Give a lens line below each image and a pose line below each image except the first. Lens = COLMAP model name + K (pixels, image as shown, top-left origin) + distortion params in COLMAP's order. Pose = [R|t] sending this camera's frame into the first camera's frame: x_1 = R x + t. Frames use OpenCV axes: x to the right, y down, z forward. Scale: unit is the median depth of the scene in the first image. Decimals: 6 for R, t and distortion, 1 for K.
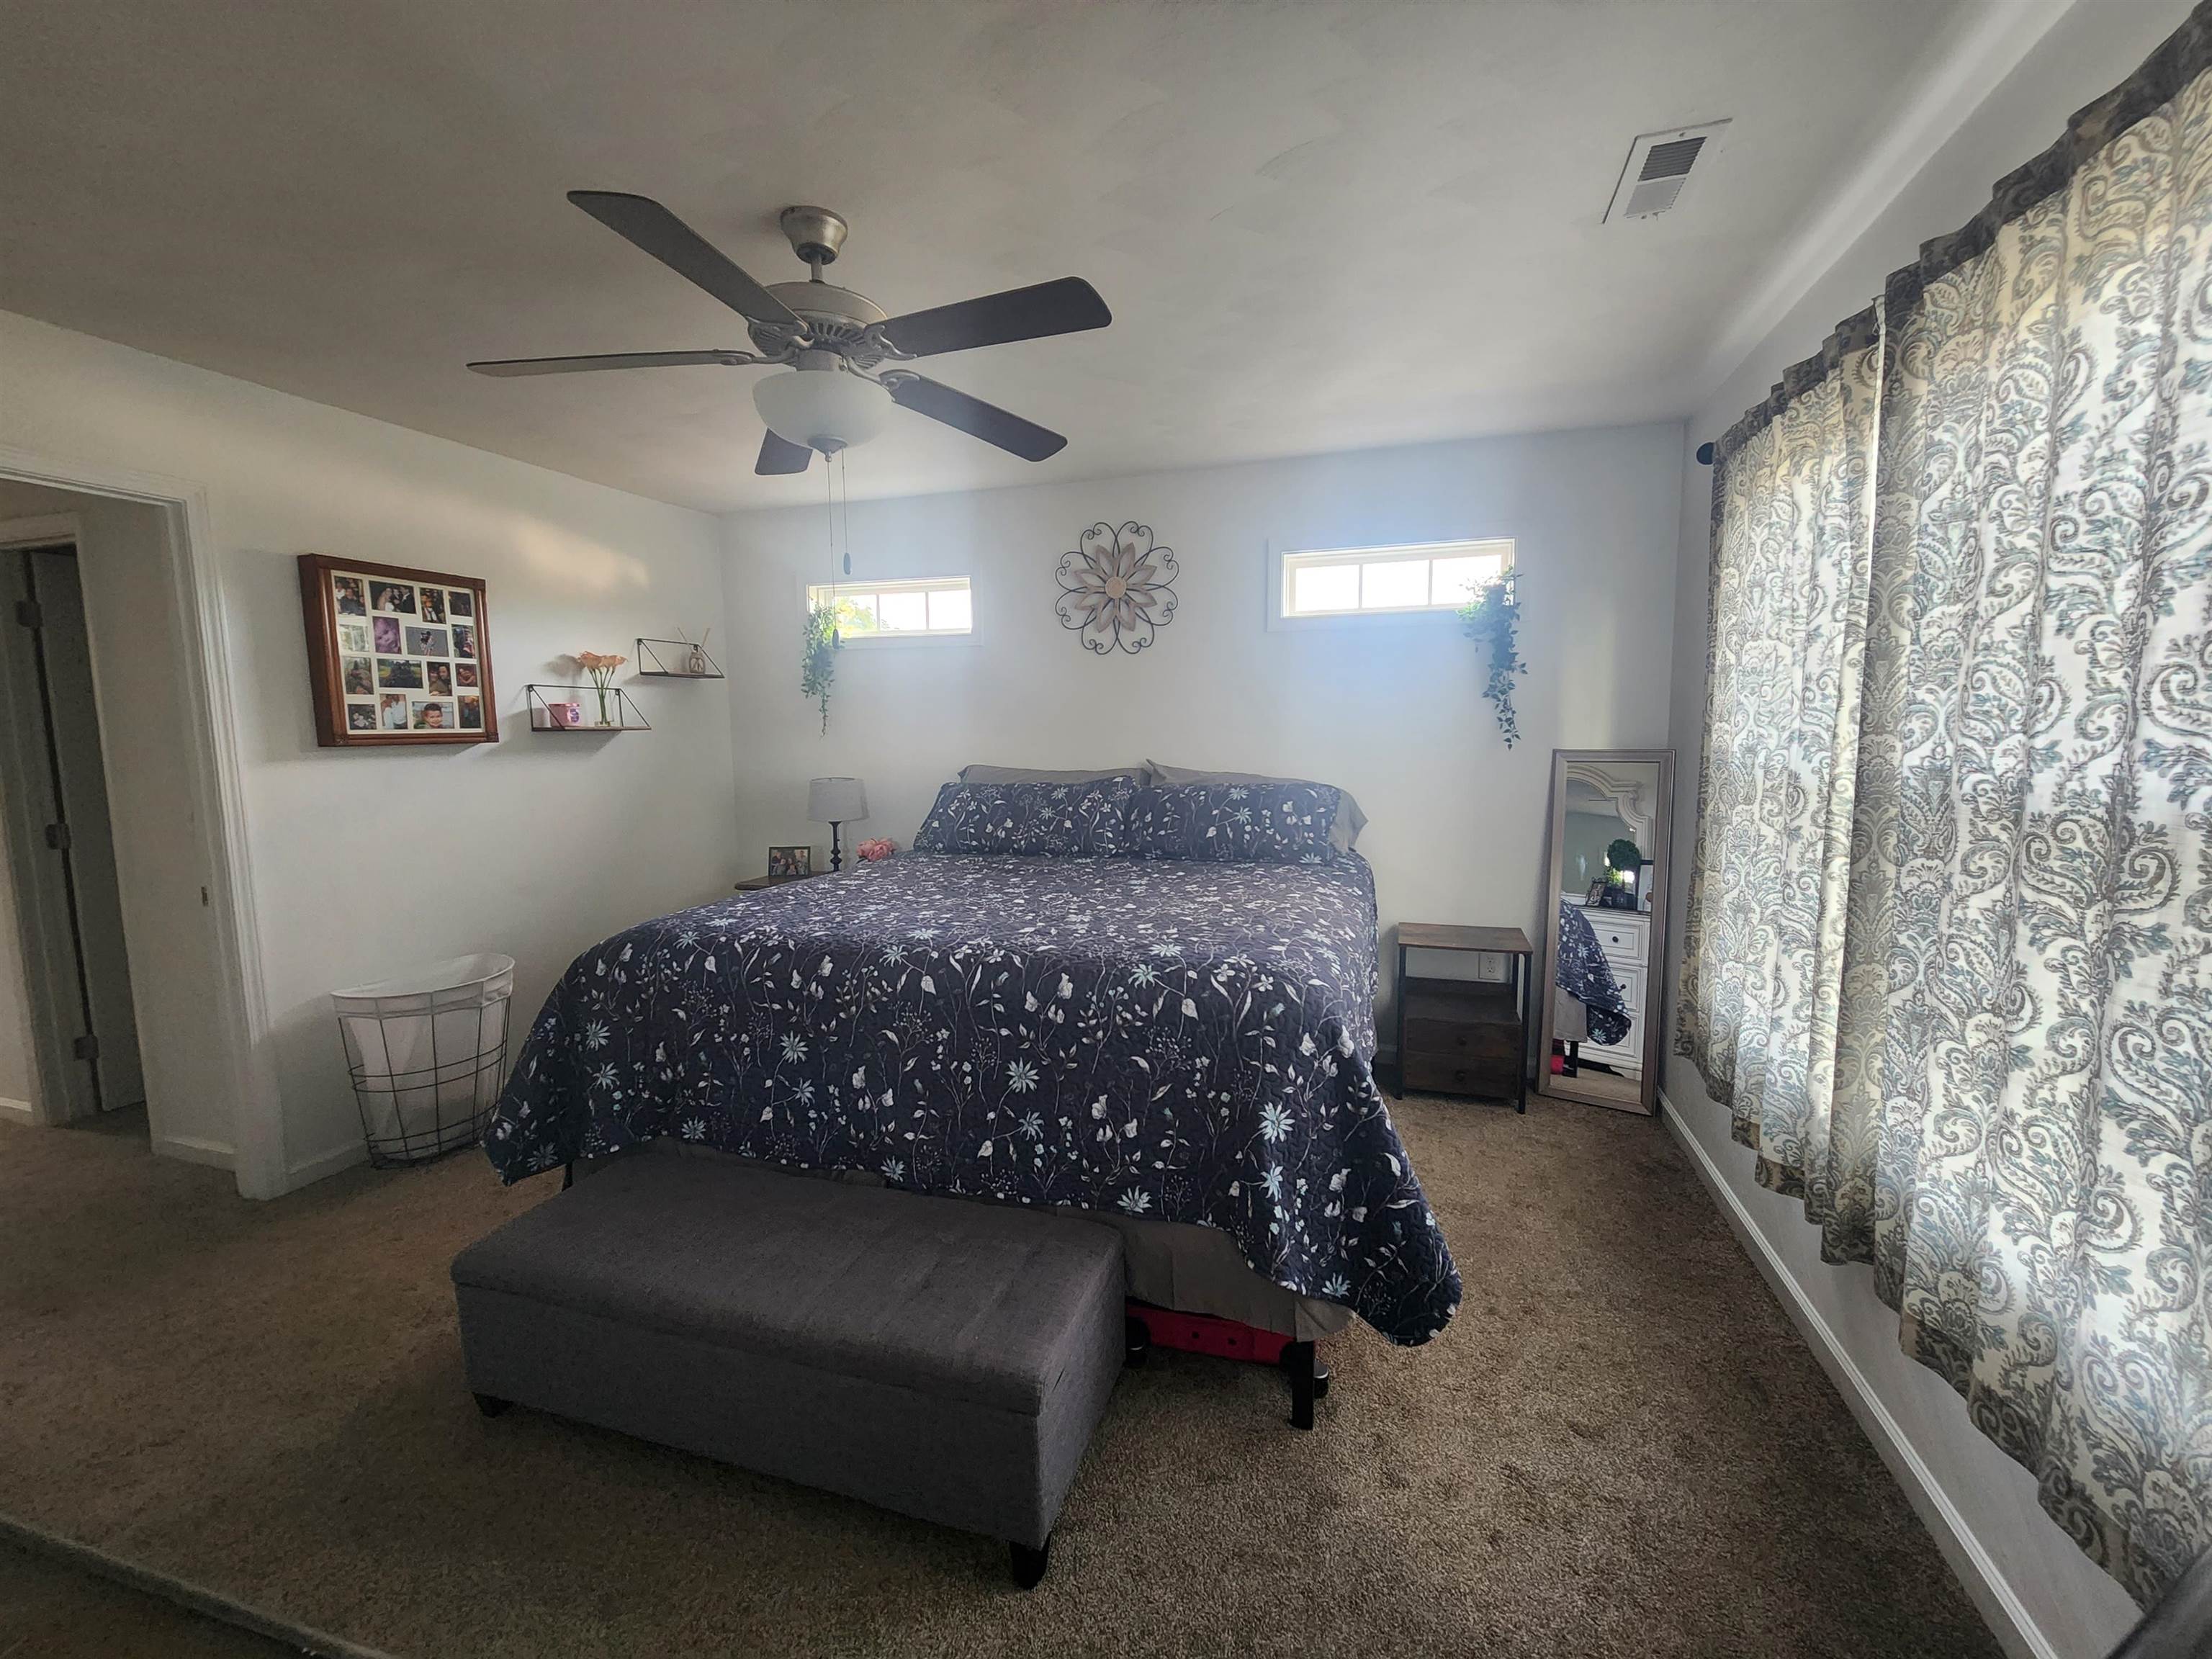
lens RADIAL K [[904.5, 0, 1117.7], [0, 904.5, 824.3], [0, 0, 1]] dist [-0.000609, -0.001585]
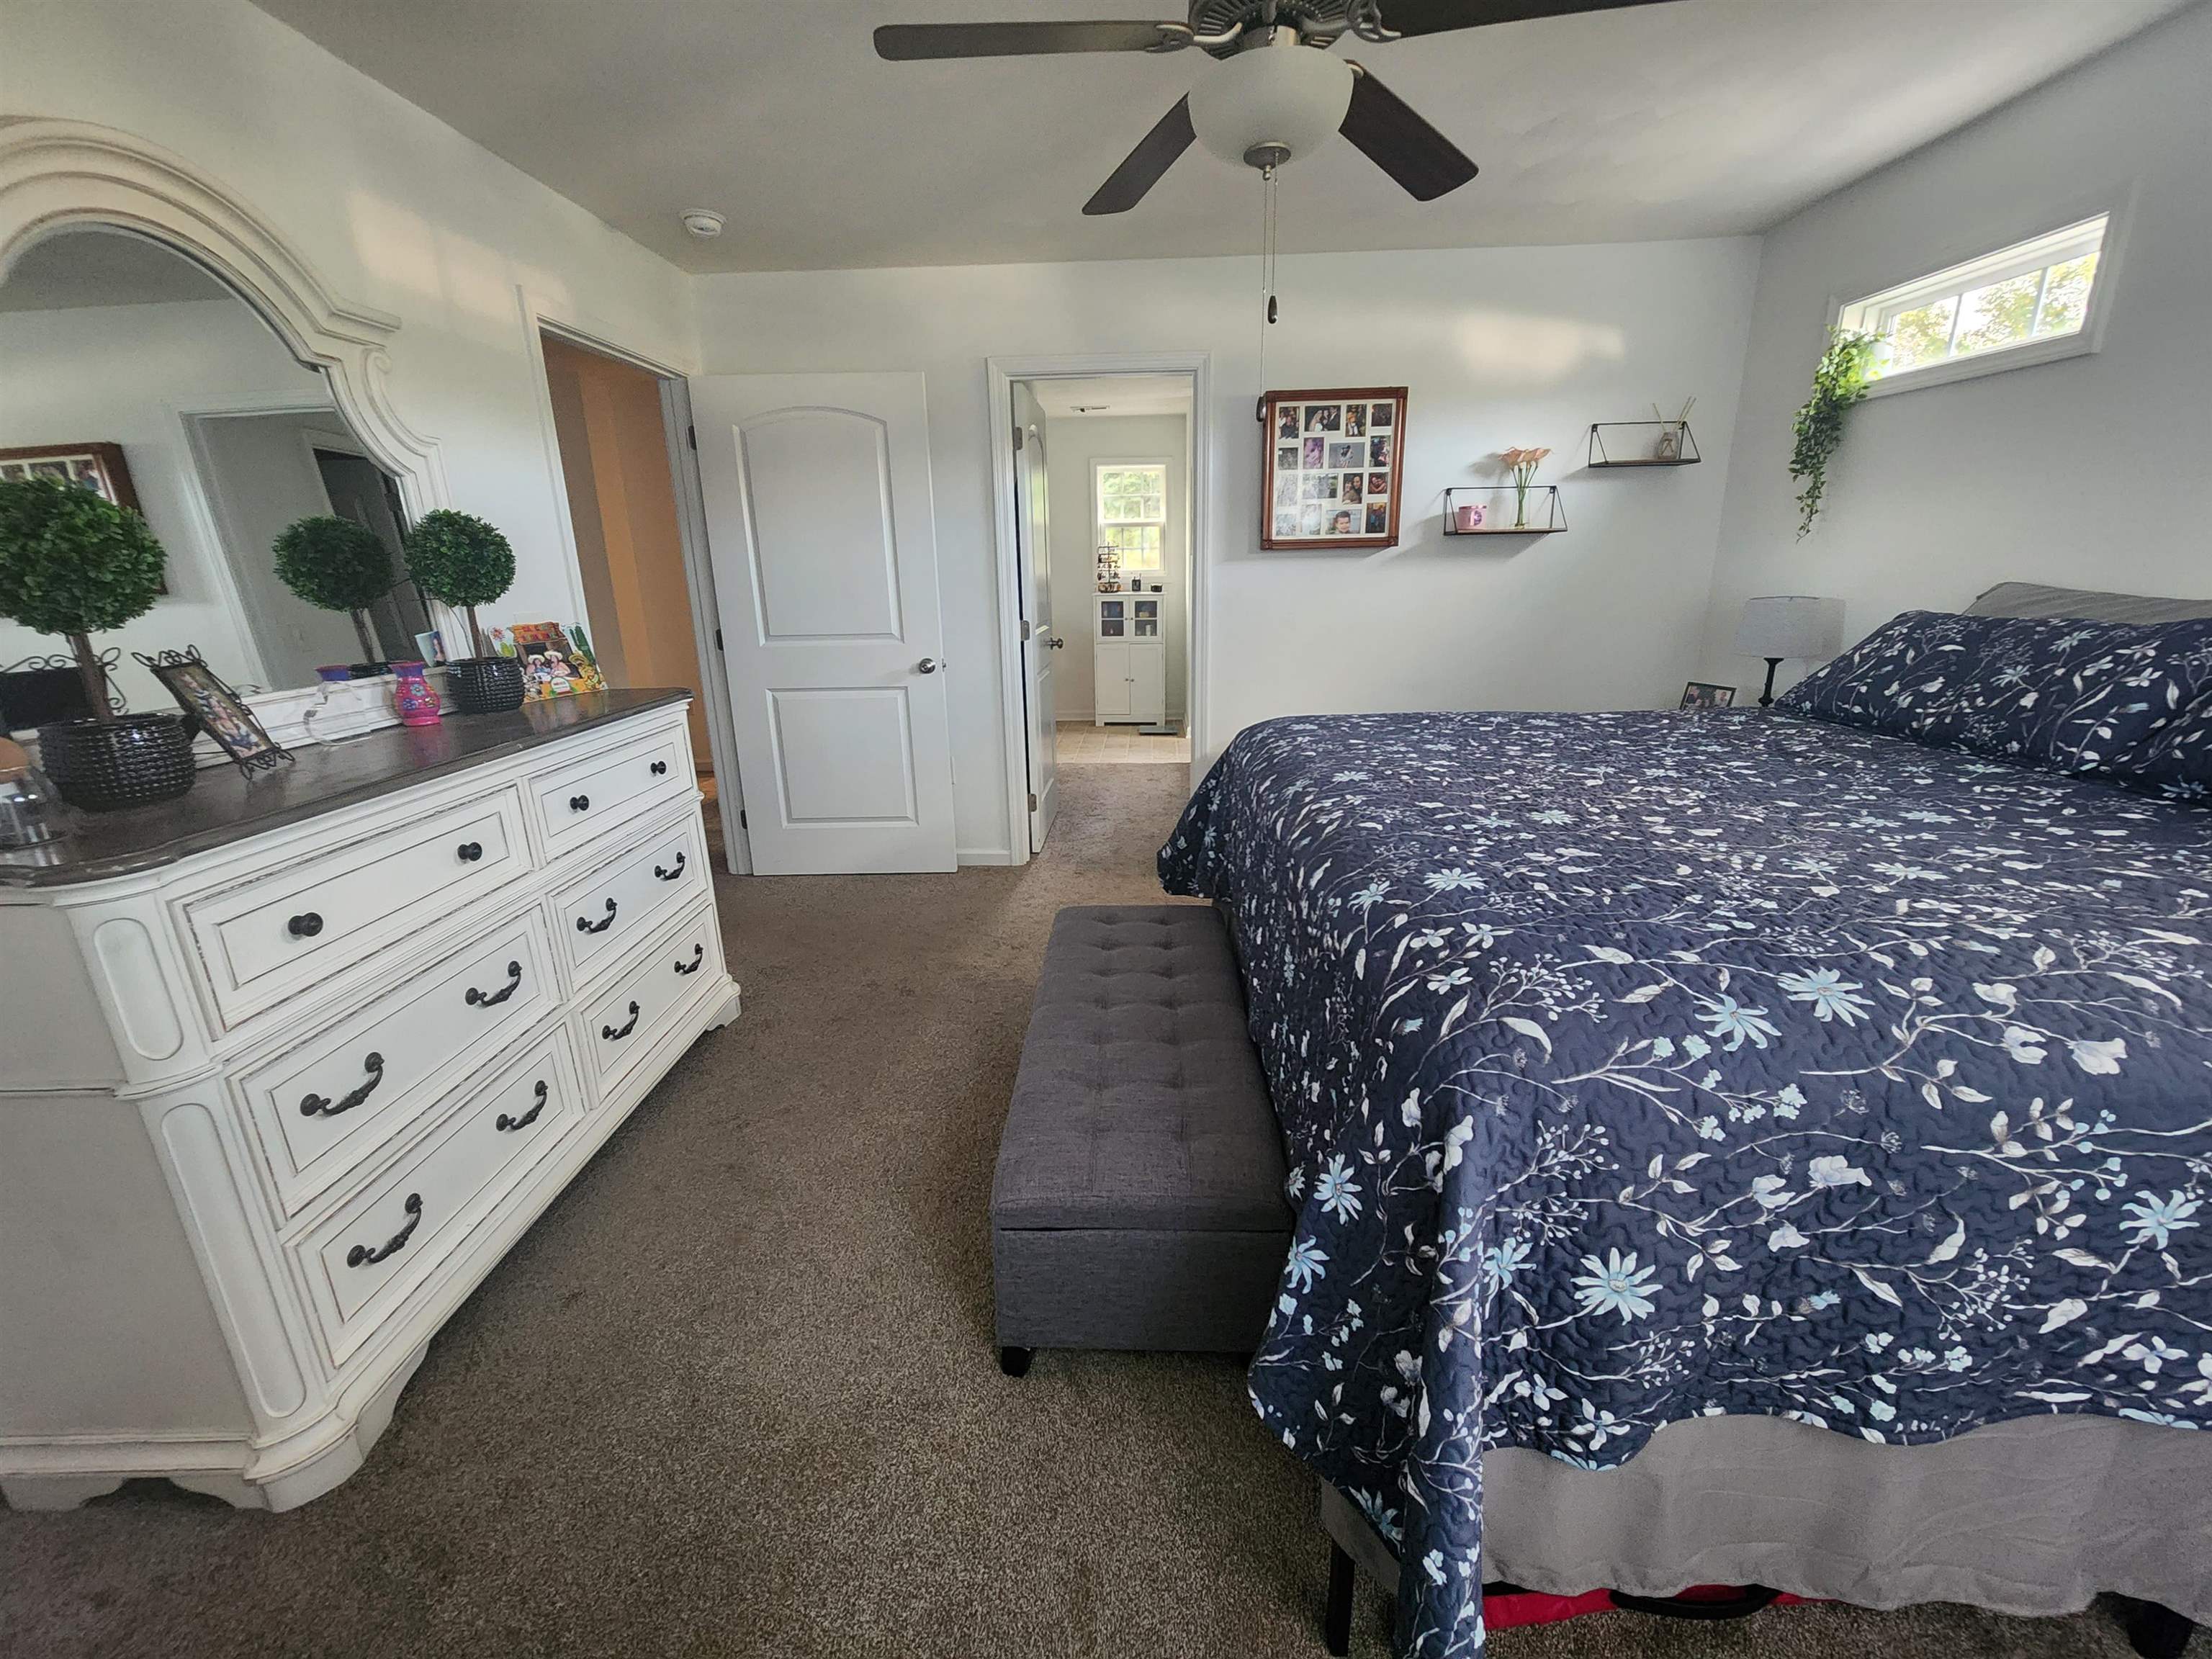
lens RADIAL K [[904.5, 0, 1107.5], [0, 904.5, 829.6], [0, 0, 1]] dist [-0.000609, -0.001585]
pose [[0.263199, 0.278108, -0.923787, 0.333713], [-0.087563, 0.960483, 0.264207, -0.020545], [0.960760, 0.011351, 0.277150, 0.373199]]
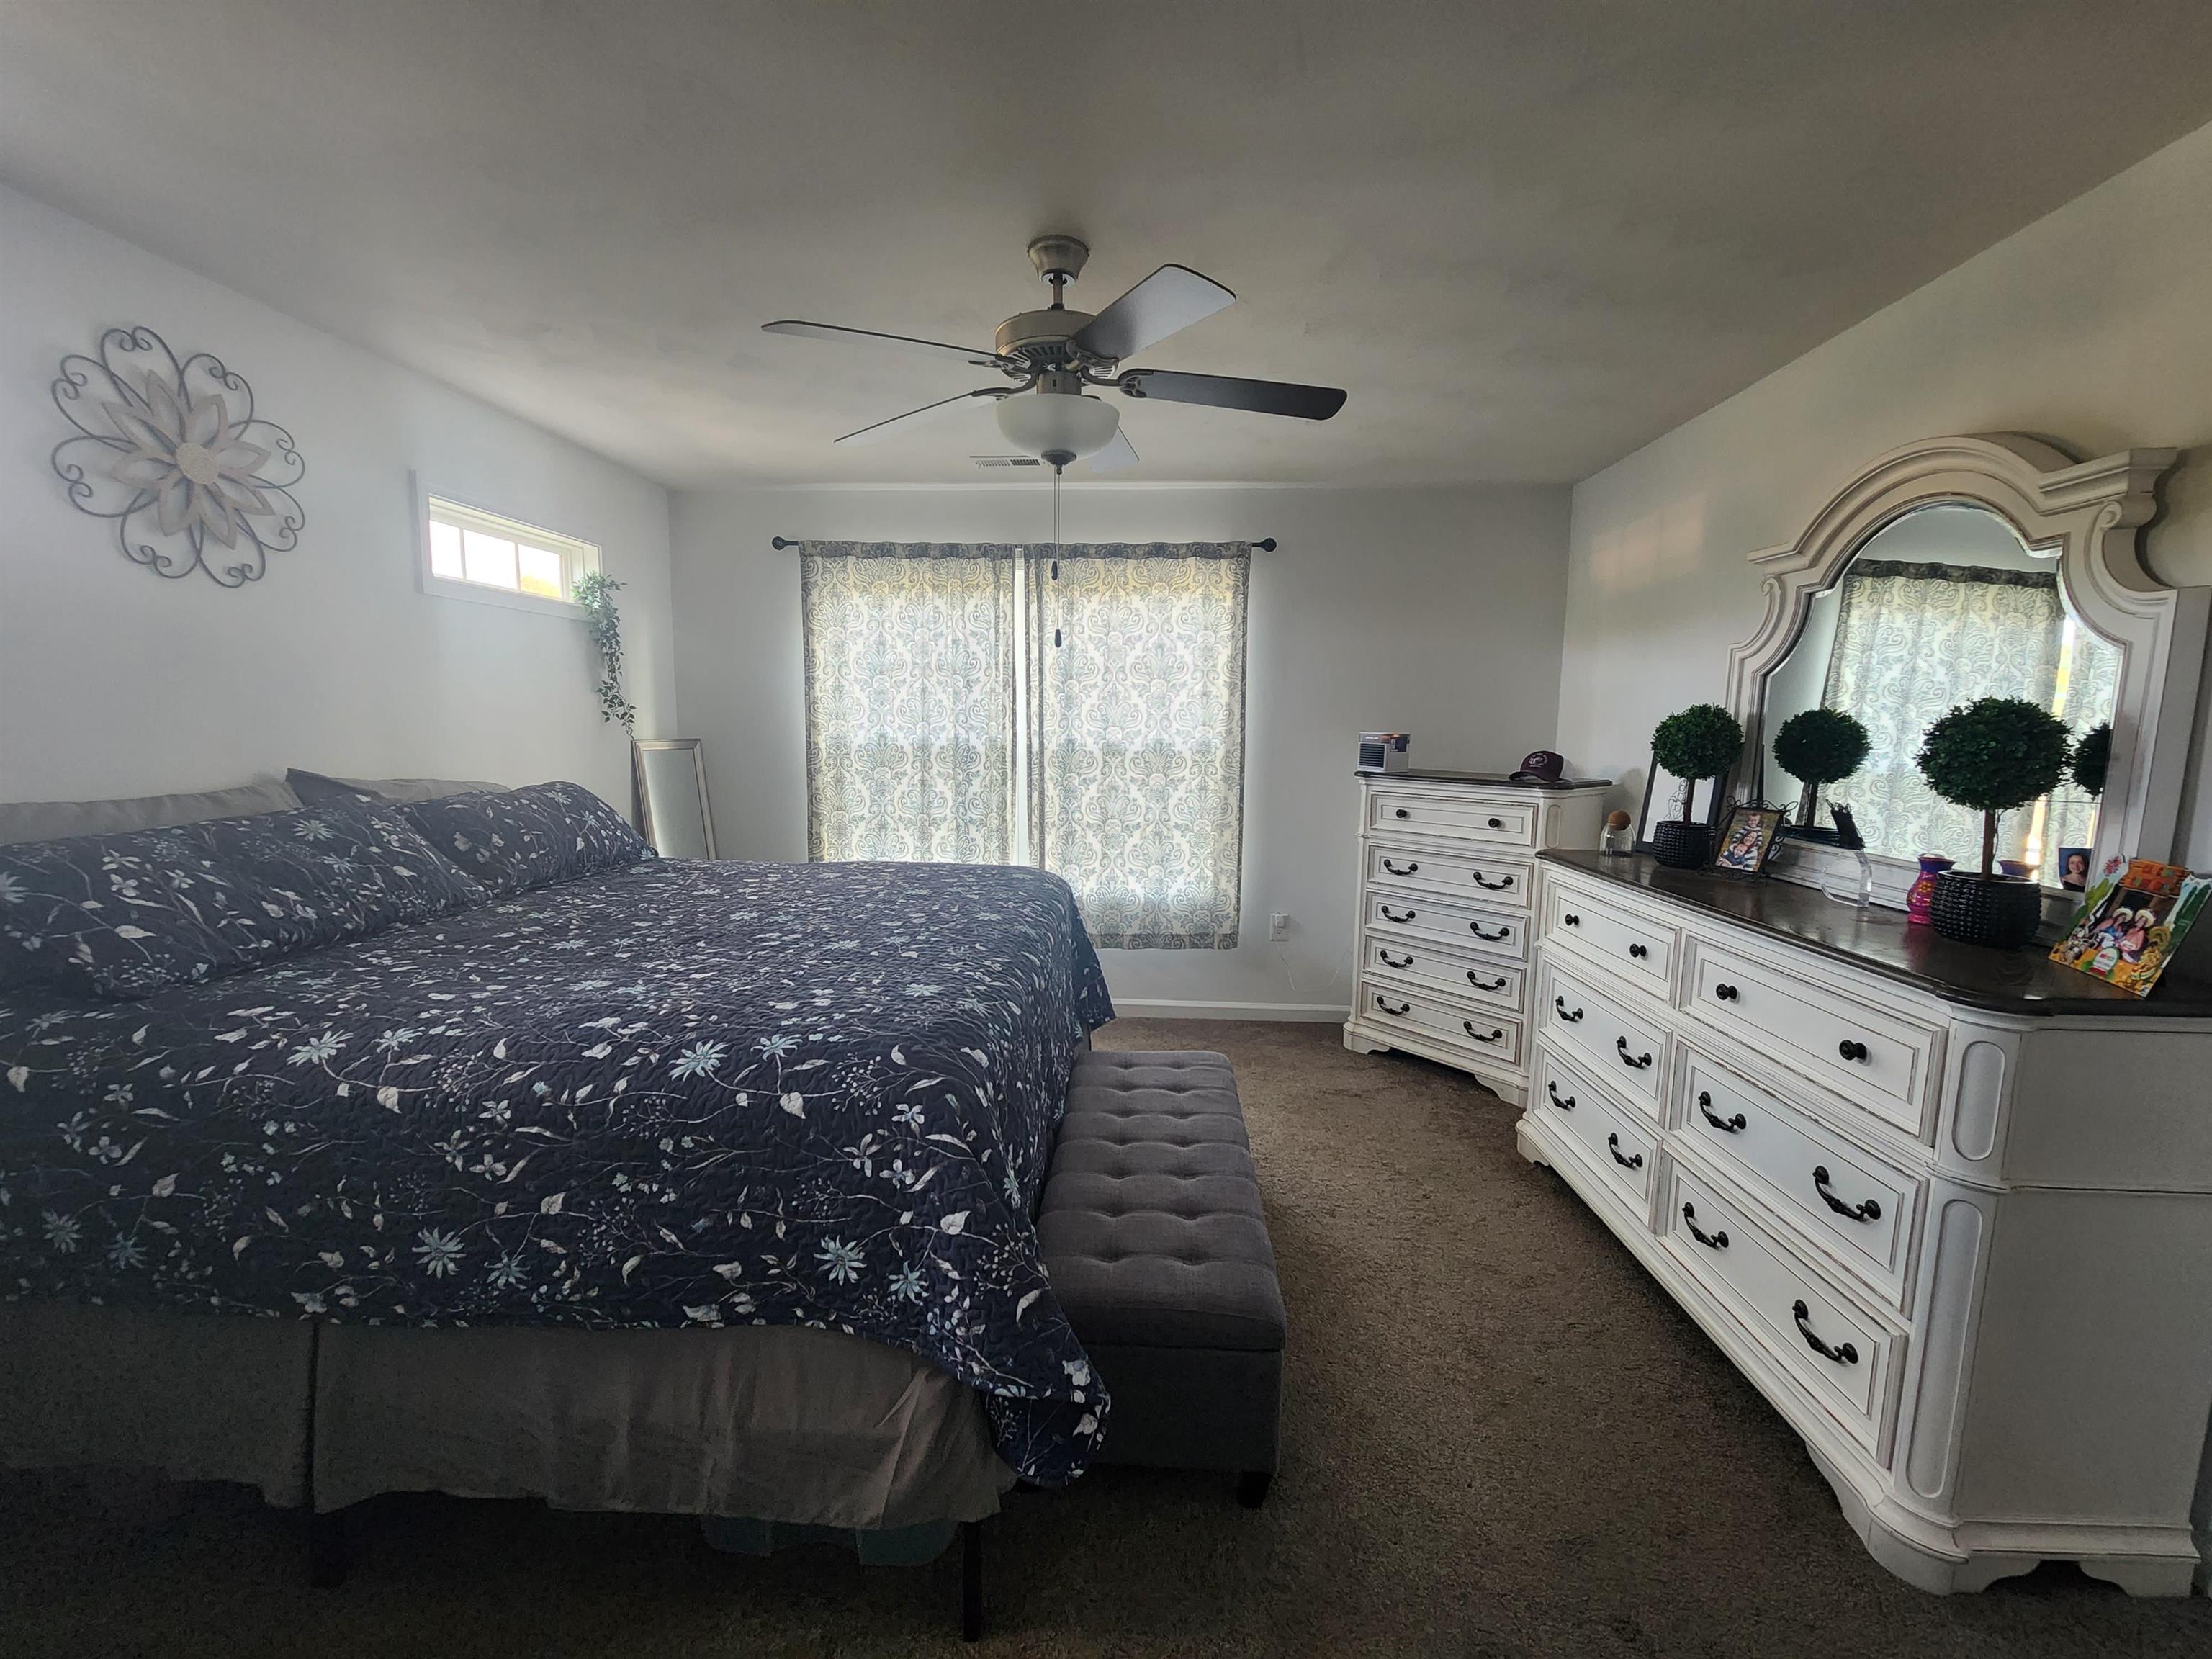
lens RADIAL K [[904.5, 0, 1108.8], [0, 904.5, 833.3], [0, 0, 1]] dist [-0.000609, -0.001585]
pose [[-0.257953, -0.111326, 0.959722, -0.857322], [0.097205, 0.985309, 0.140421, -0.073684], [-0.961255, 0.129512, -0.243342, 0.759833]]
